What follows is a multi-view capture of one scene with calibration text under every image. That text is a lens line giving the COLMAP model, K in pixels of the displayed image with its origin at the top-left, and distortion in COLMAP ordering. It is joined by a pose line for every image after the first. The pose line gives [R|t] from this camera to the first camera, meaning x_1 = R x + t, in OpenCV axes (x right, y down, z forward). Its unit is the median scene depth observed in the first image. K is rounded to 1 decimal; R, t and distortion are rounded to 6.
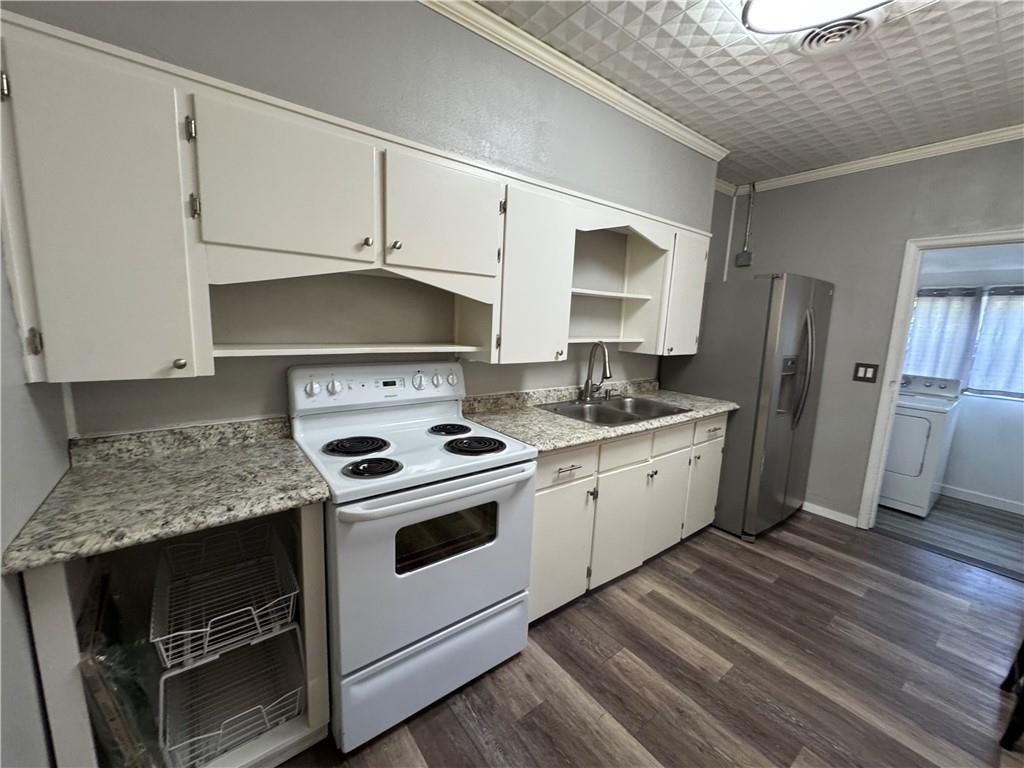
lens RADIAL K [[412.2, 0, 509.4], [0, 412.2, 382.9], [0, 0, 1]] dist [-0.004469, -0.000297]
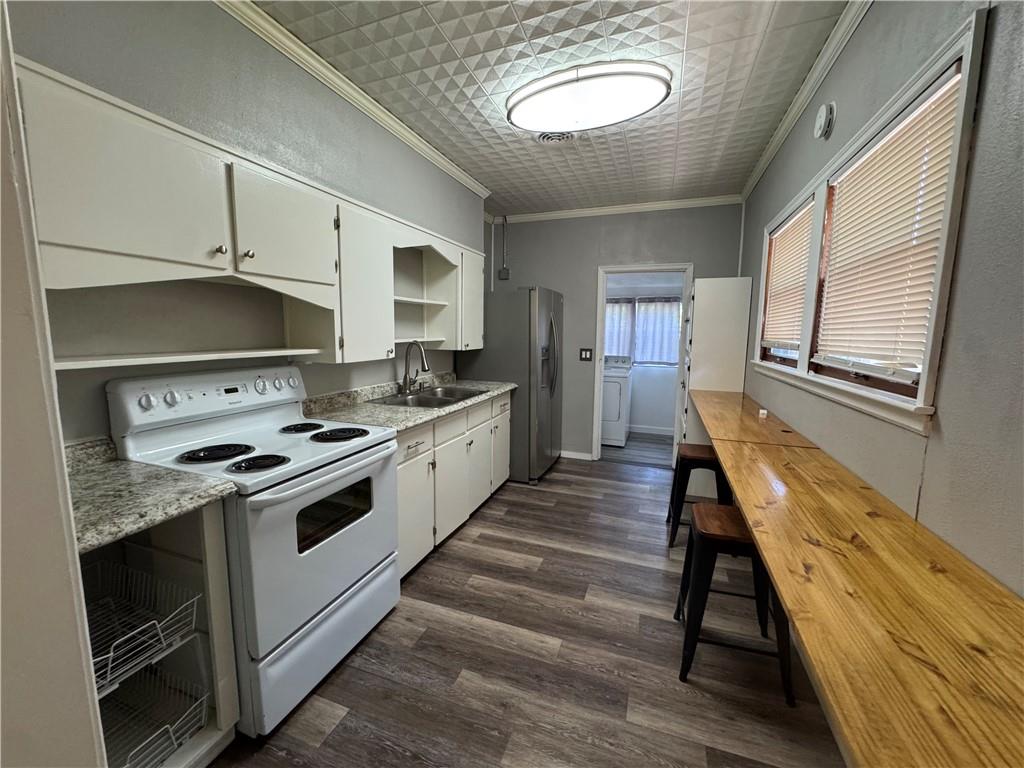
lens RADIAL K [[411.0, 0, 515.5], [0, 411.0, 381.9], [0, 0, 1]] dist [-0.009510, 0.000314]
pose [[0.841503, -0.097554, 0.531372, -0.185493], [0.104870, 0.994349, 0.016475, 0.028432], [-0.529977, 0.041861, 0.846978, -0.148072]]
